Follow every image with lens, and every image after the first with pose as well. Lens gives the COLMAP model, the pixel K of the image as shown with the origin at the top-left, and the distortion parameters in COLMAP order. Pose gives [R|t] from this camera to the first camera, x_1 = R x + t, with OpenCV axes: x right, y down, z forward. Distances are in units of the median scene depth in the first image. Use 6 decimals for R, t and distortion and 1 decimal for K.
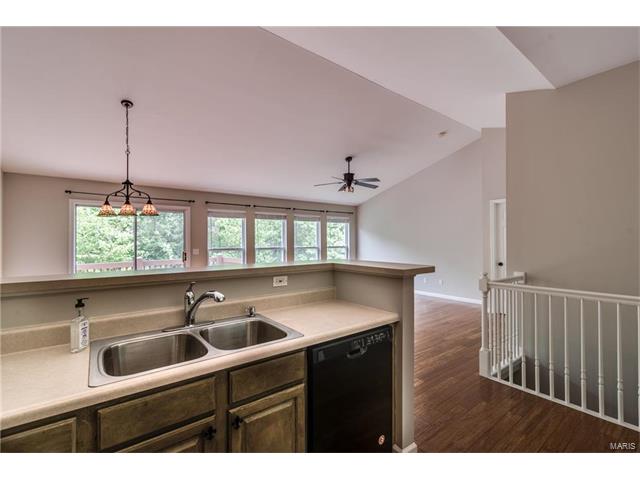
lens RADIAL K [[290.7, 0, 318.6], [0, 290.7, 241.1], [0, 0, 1]] dist [0.010765, 0.000450]
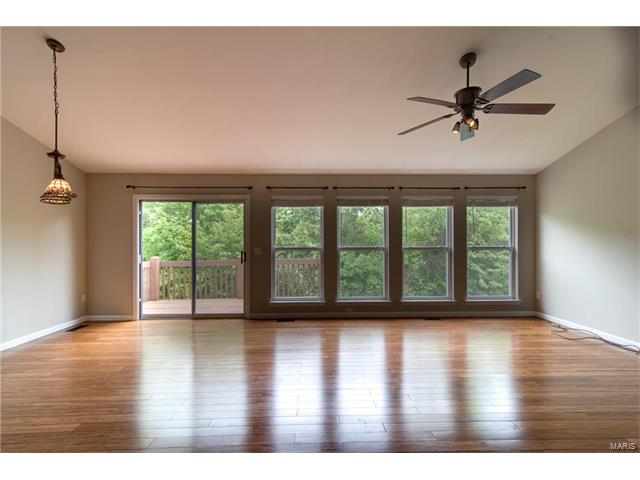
lens RADIAL K [[290.7, 0, 318.6], [0, 290.7, 241.1], [0, 0, 1]] dist [0.010765, 0.000450]
pose [[0.818991, -0.000418, -0.573807, 0.168232], [0.000419, 1.000000, -0.000131, 0.009126], [0.573807, -0.000133, 0.818991, 0.455625]]
